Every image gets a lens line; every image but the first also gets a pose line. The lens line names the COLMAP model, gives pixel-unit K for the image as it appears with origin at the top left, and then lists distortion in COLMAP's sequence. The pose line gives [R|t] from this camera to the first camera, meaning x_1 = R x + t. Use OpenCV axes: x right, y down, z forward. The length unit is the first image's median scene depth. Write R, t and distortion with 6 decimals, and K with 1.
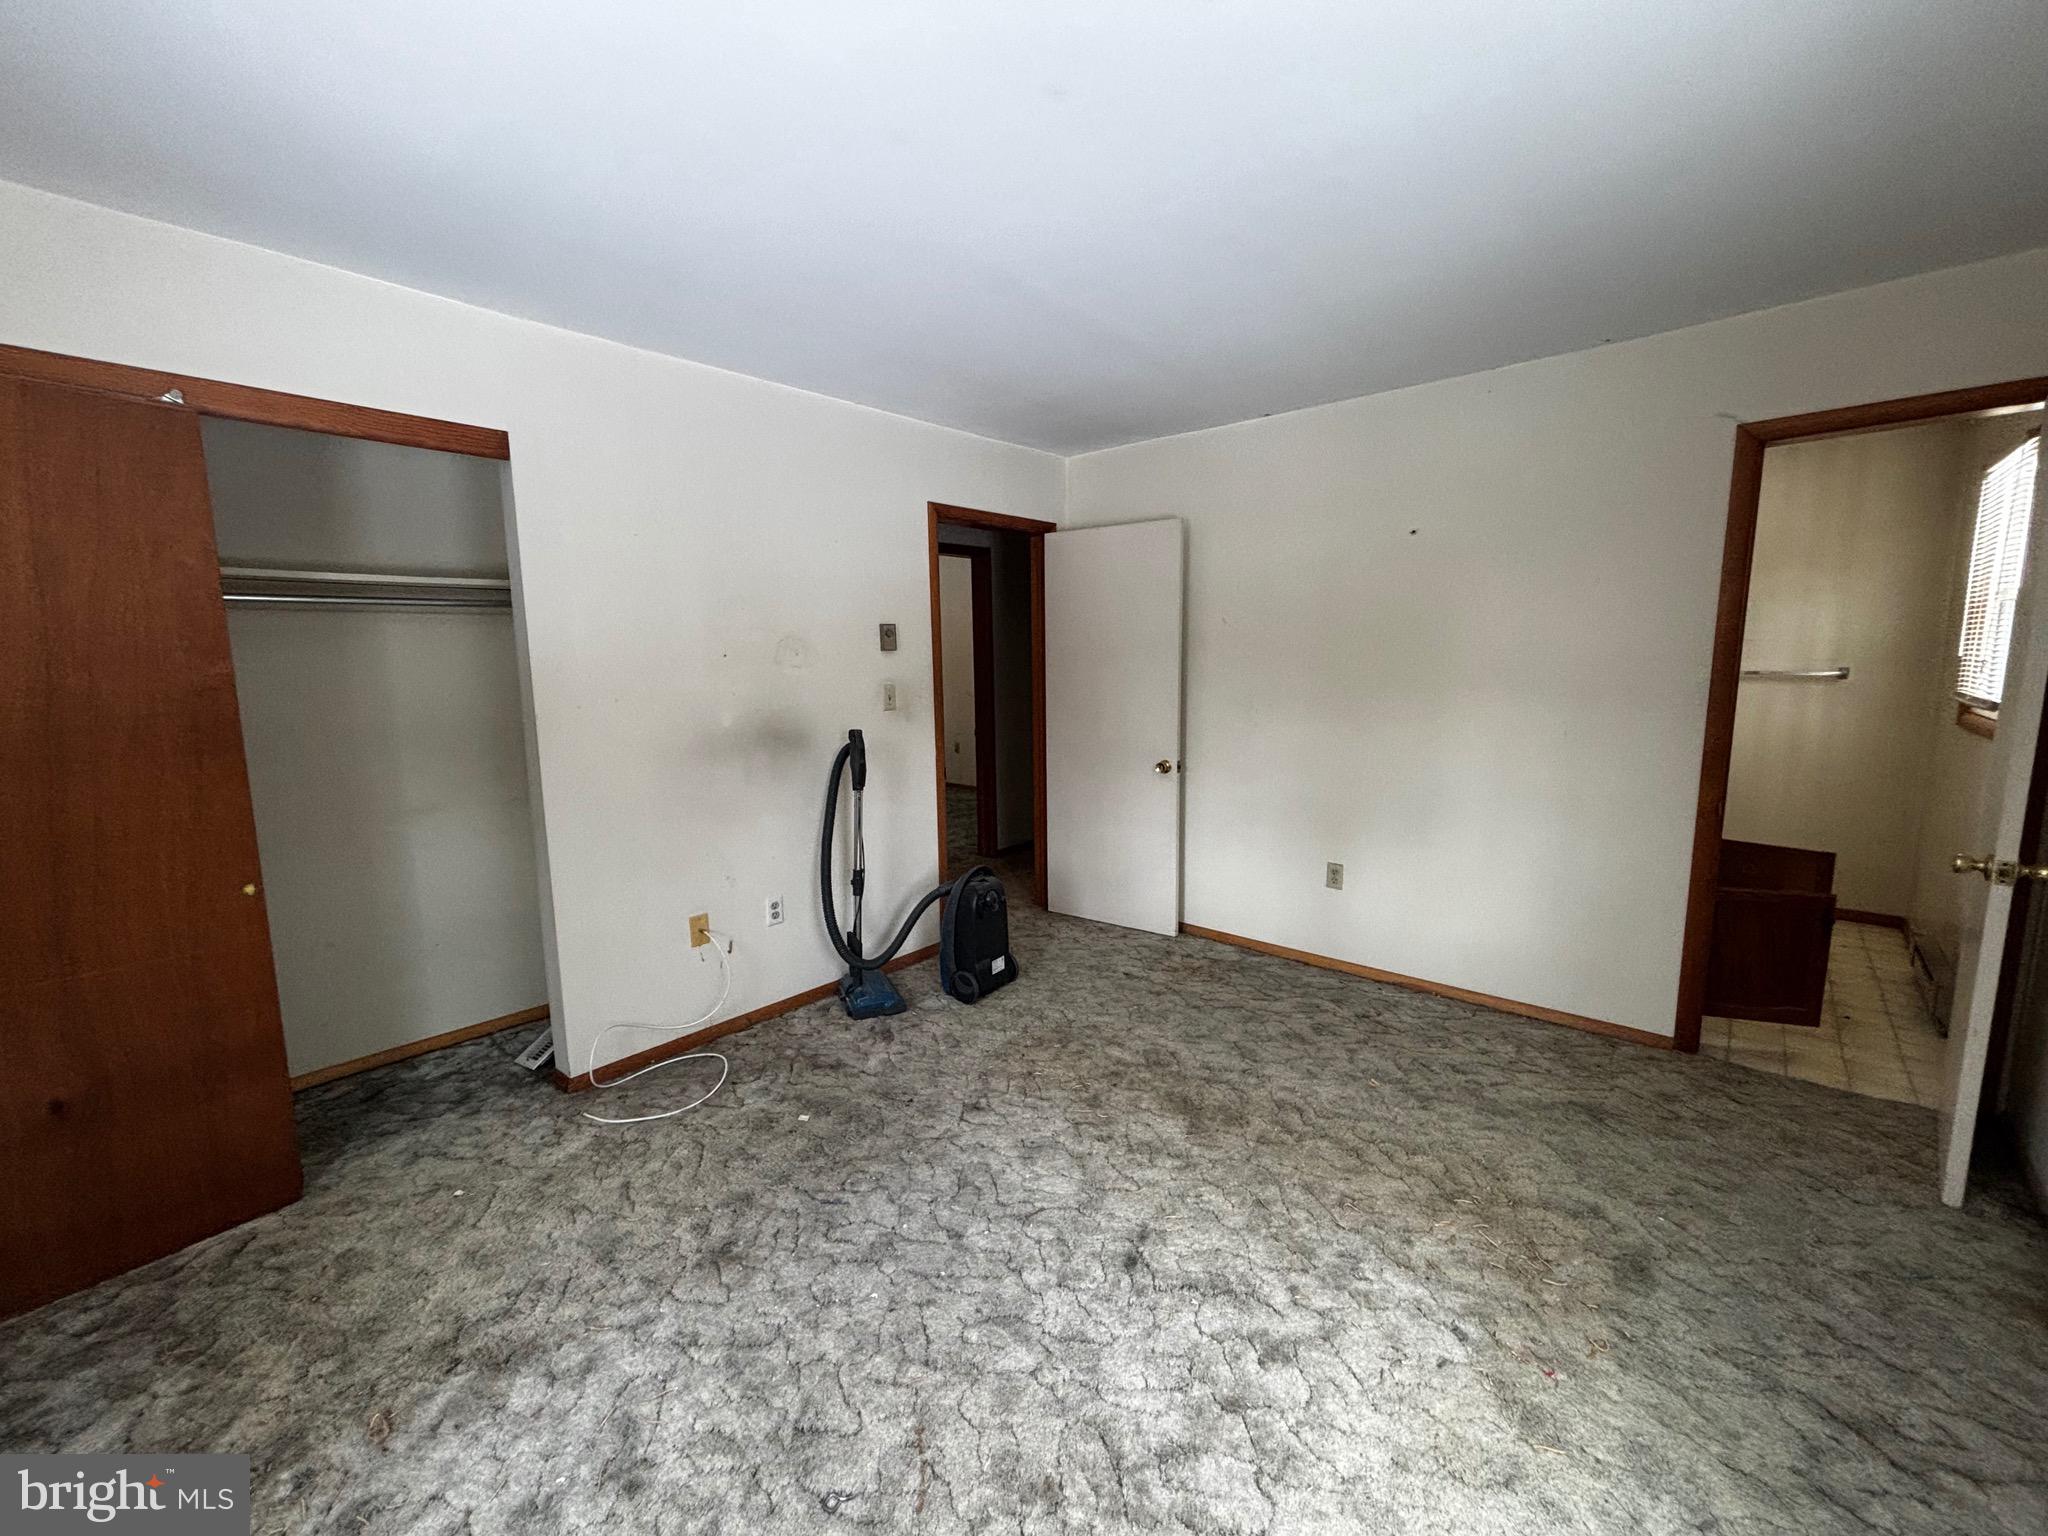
lens RADIAL K [[822.3, 0, 1020.7], [0, 822.3, 765.5], [0, 0, 1]] dist [0.001465, -0.000088]
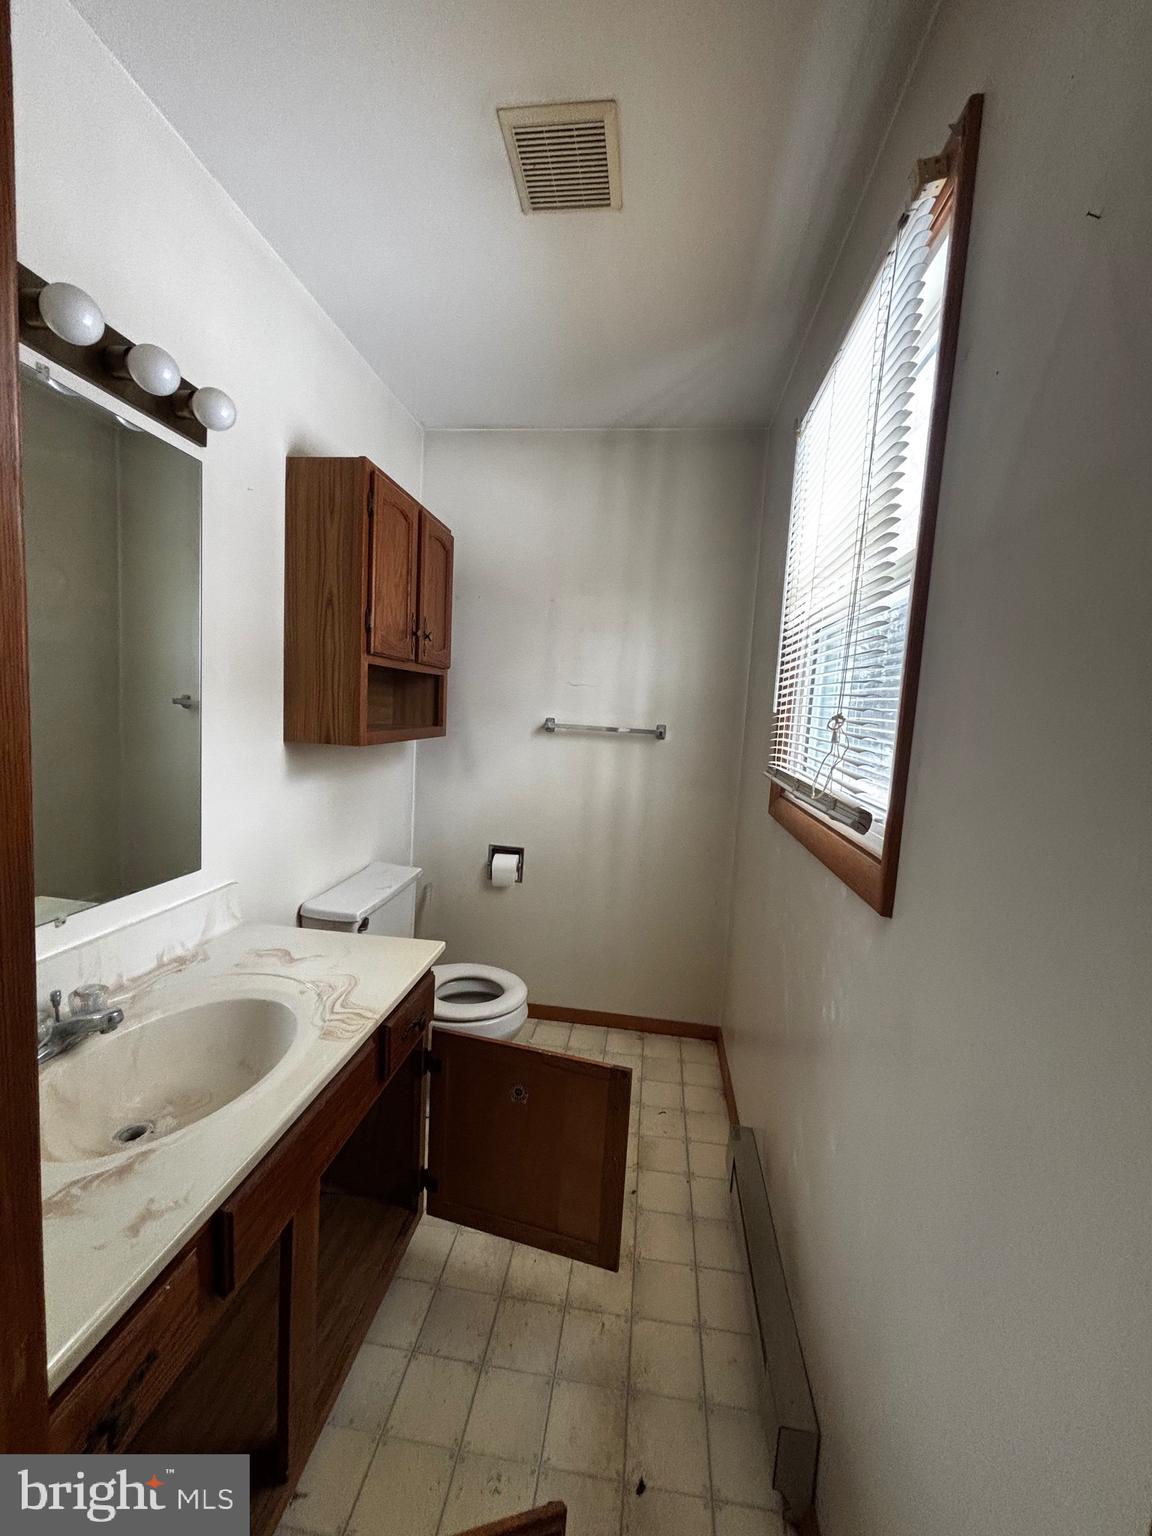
lens RADIAL K [[616.7, 0, 573.3], [0, 616.7, 768.7], [0, 0, 1]] dist [0.001465, -0.000088]
pose [[0.817300, -0.006572, 0.576175, 0.724994], [0.024812, 0.999409, -0.023797, -0.081742], [-0.575678, 0.033745, 0.816980, 0.691743]]
